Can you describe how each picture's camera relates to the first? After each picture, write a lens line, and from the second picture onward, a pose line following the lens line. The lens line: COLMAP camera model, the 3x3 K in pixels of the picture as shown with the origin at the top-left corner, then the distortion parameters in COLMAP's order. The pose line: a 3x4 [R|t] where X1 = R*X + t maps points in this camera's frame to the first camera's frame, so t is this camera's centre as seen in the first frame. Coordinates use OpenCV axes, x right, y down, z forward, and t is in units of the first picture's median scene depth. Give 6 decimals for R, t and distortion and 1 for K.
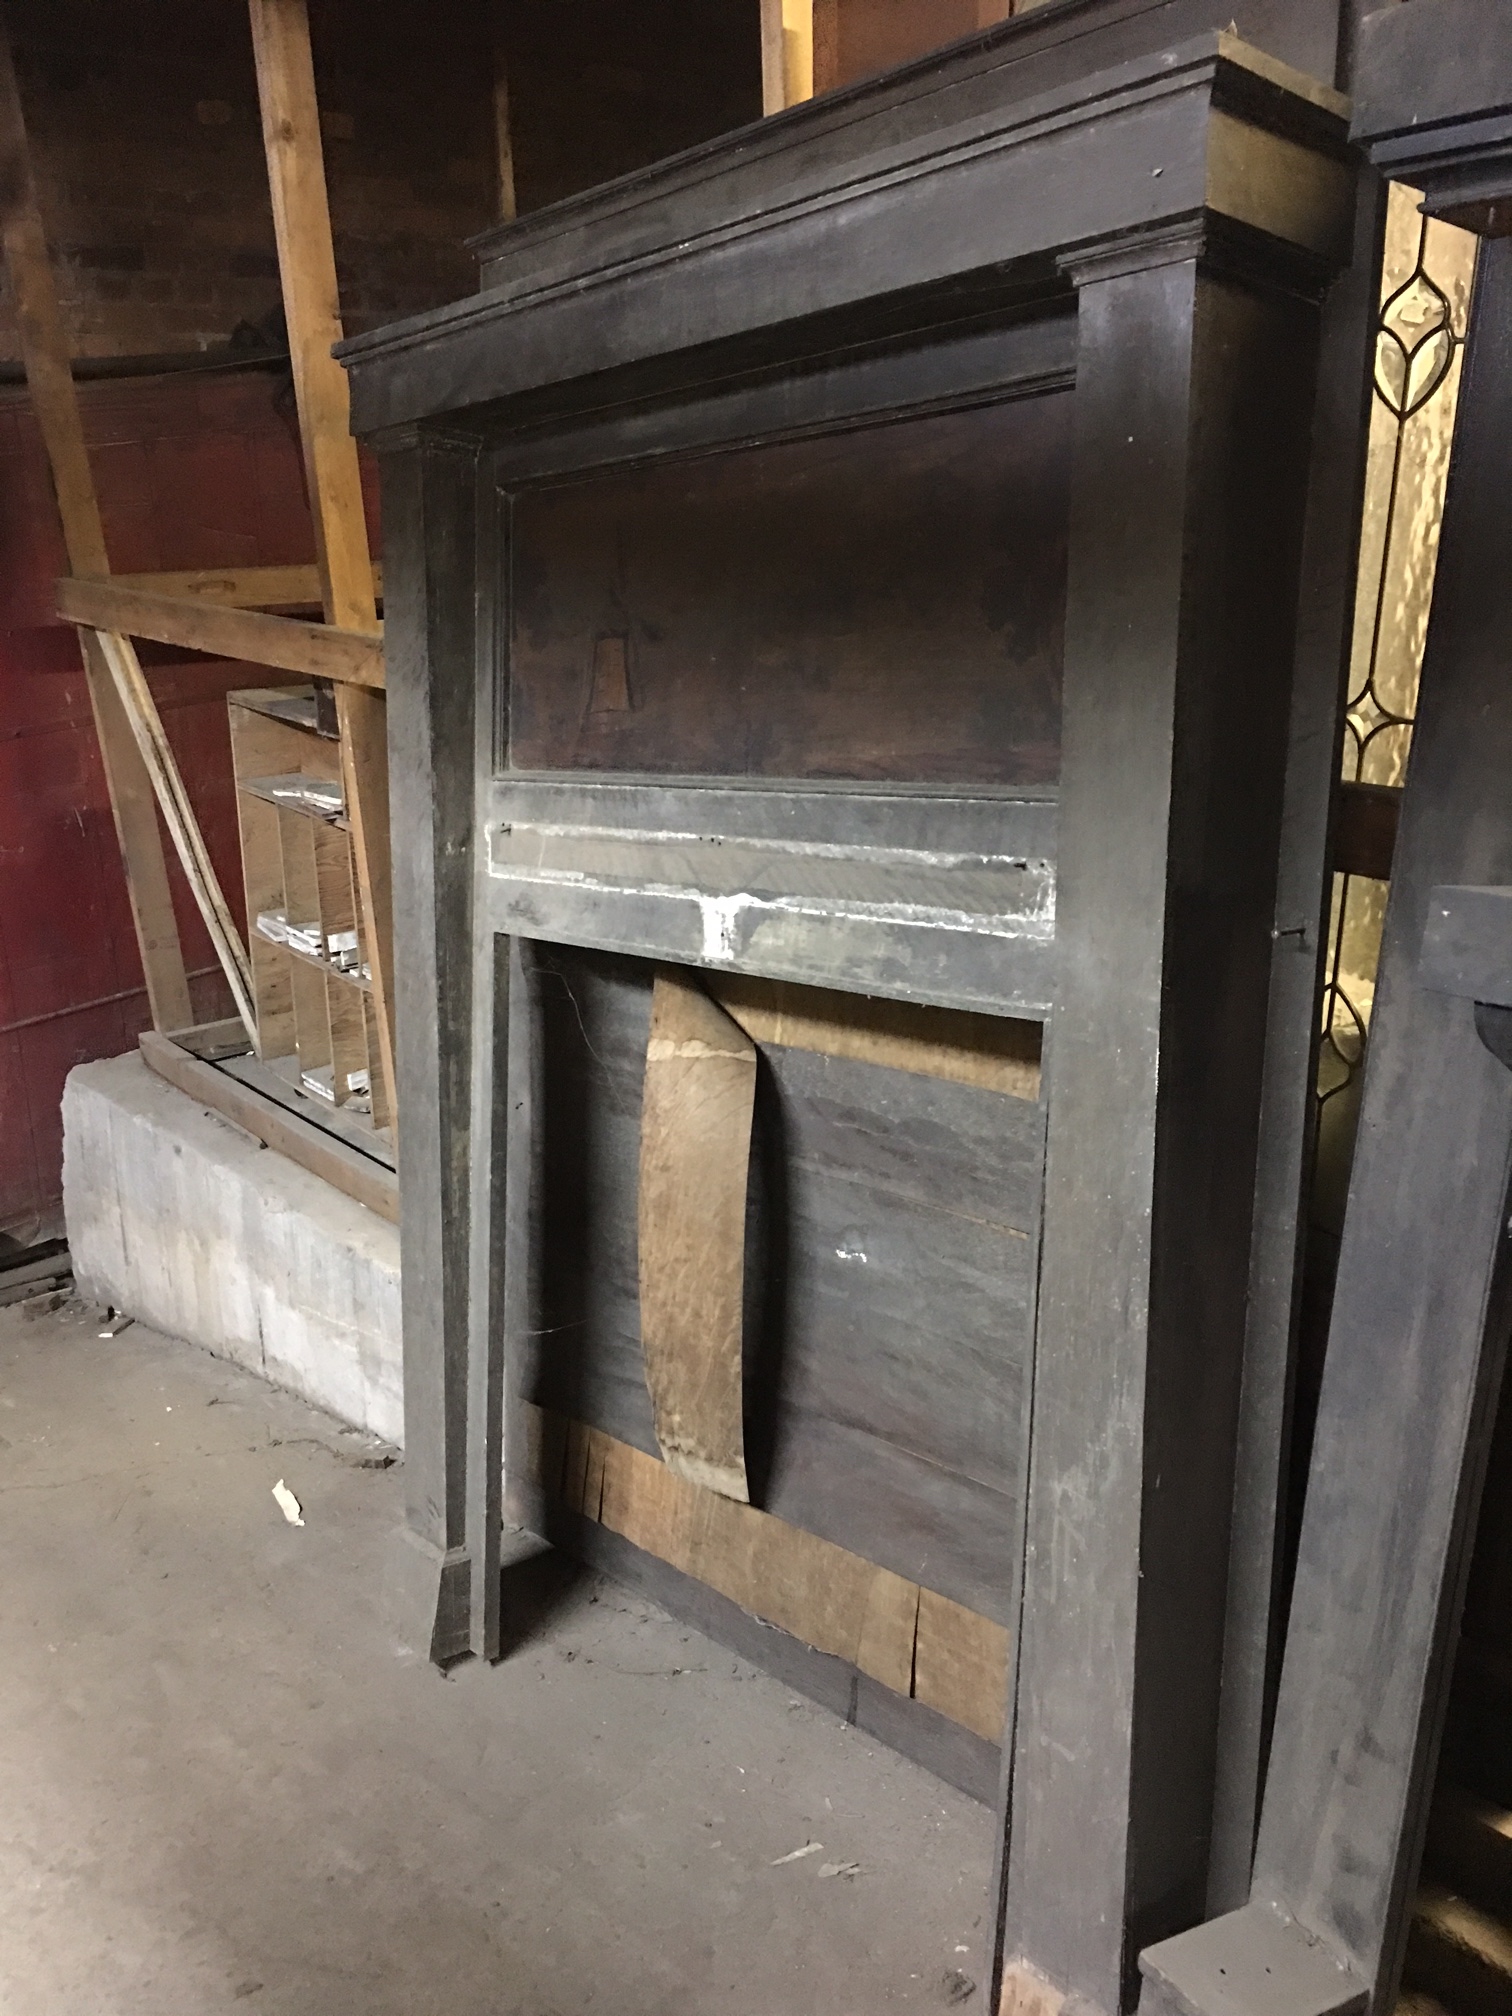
lens RADIAL K [[1723.5, 0, 756.0], [0, 1723.5, 1008.0], [0, 0, 1]] dist [0.100858, -0.161300]
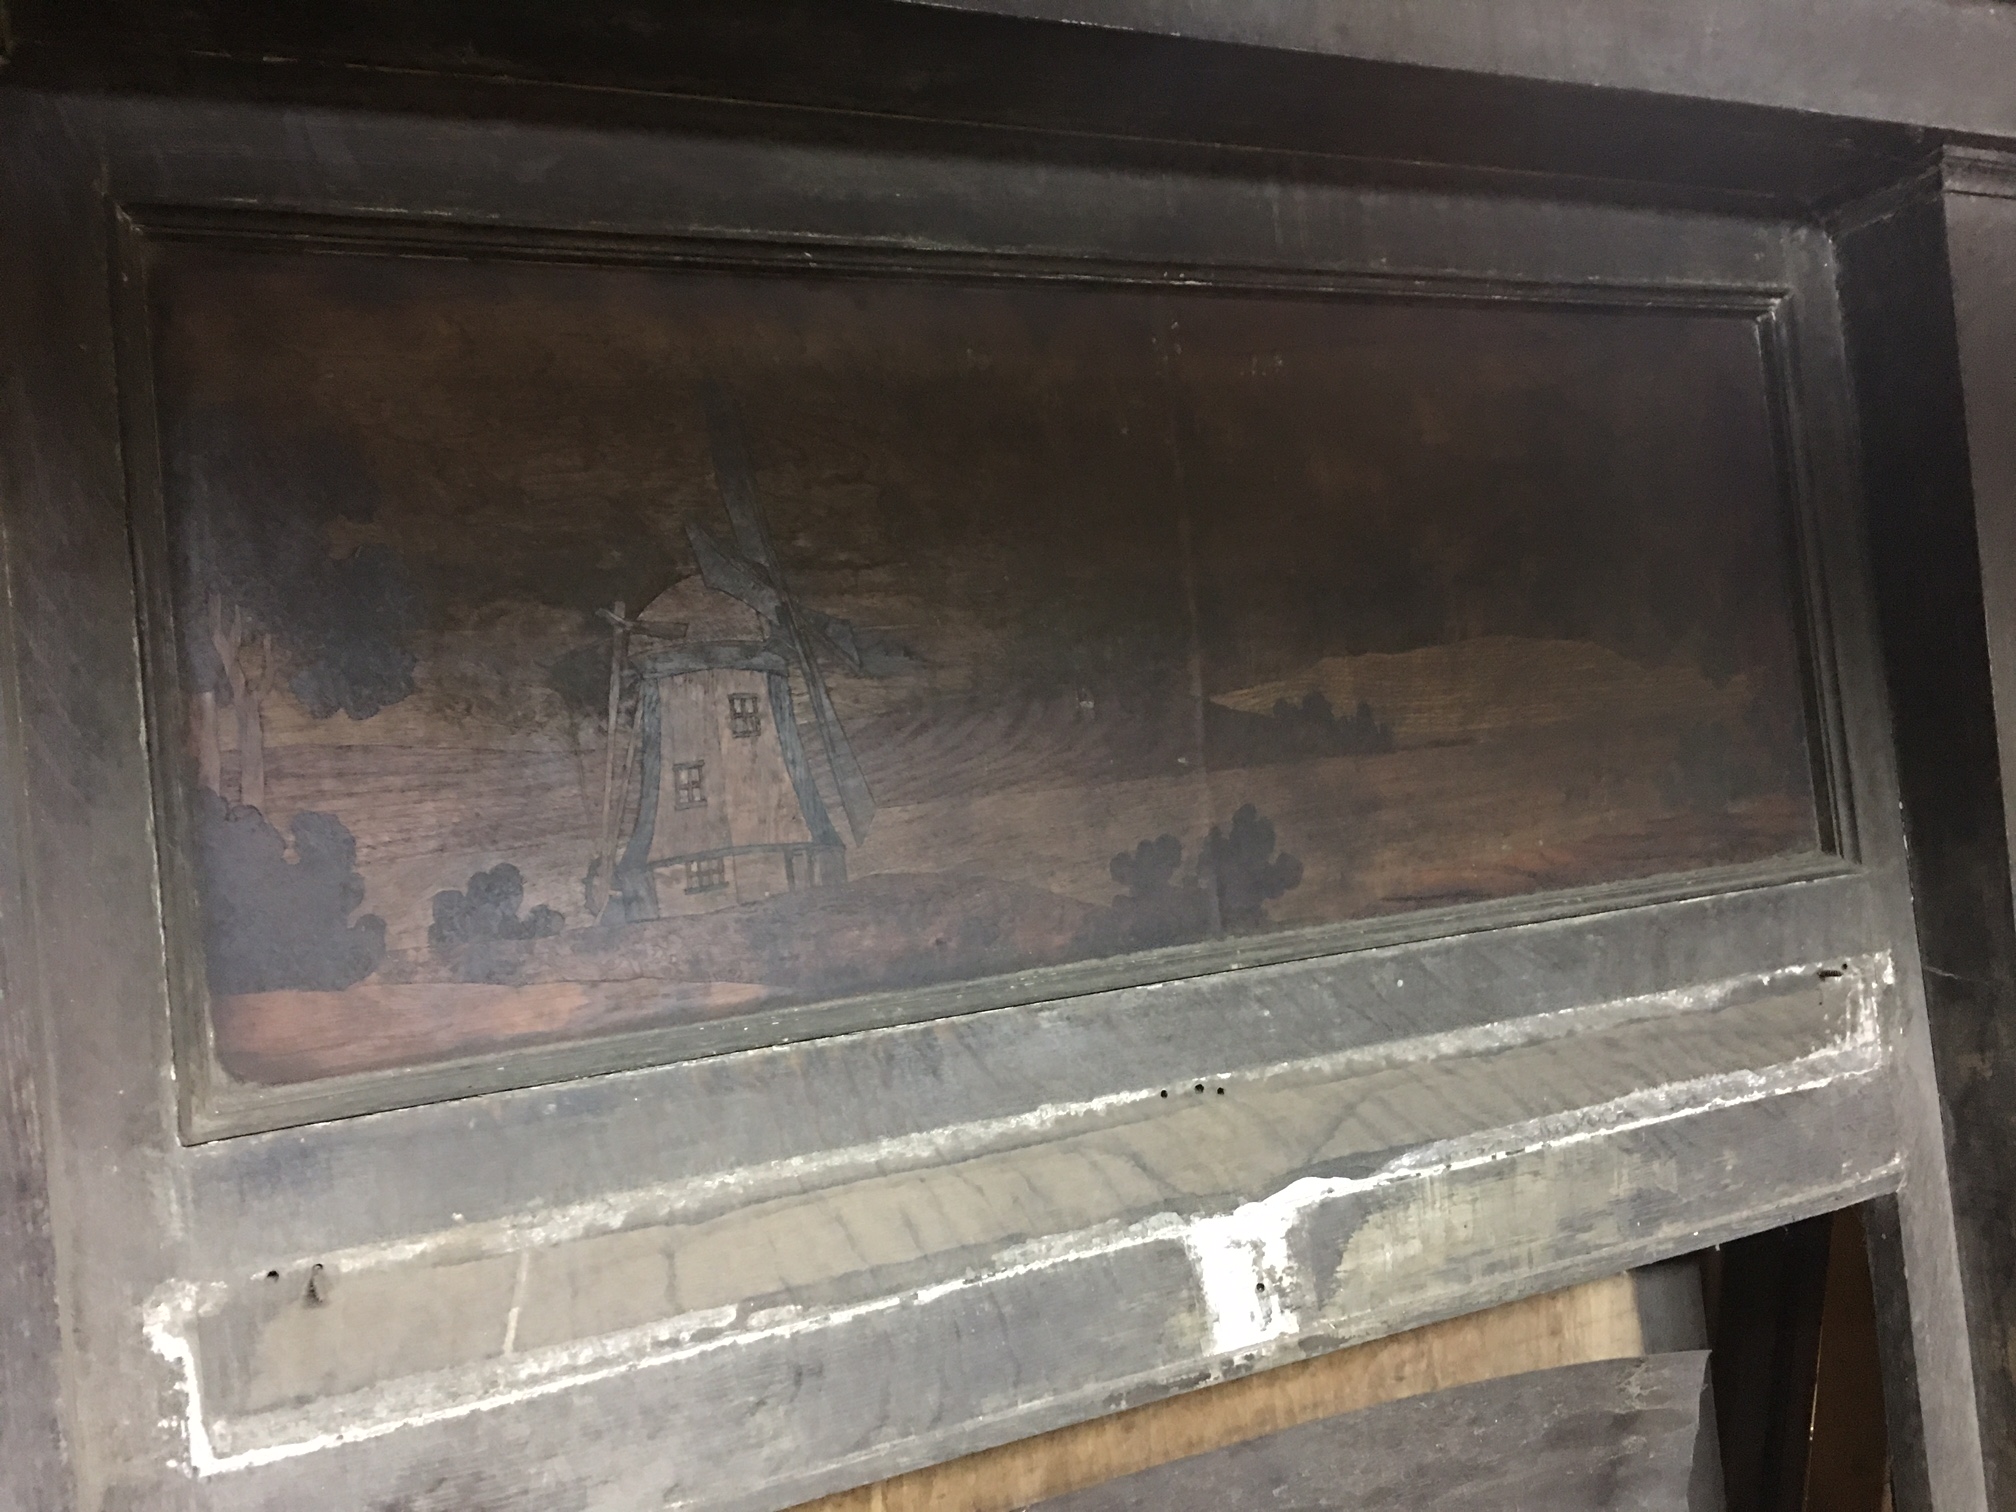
lens RADIAL K [[1723.5, 0, 1020.9], [0, 1723.5, 752.8], [0, 0, 1]] dist [0.100858, -0.161300]
pose [[0.237565, -0.019969, 0.971166, -0.507282], [0.240636, 0.969835, -0.038923, -0.187873], [-0.941094, 0.242944, 0.235204, 0.973825]]
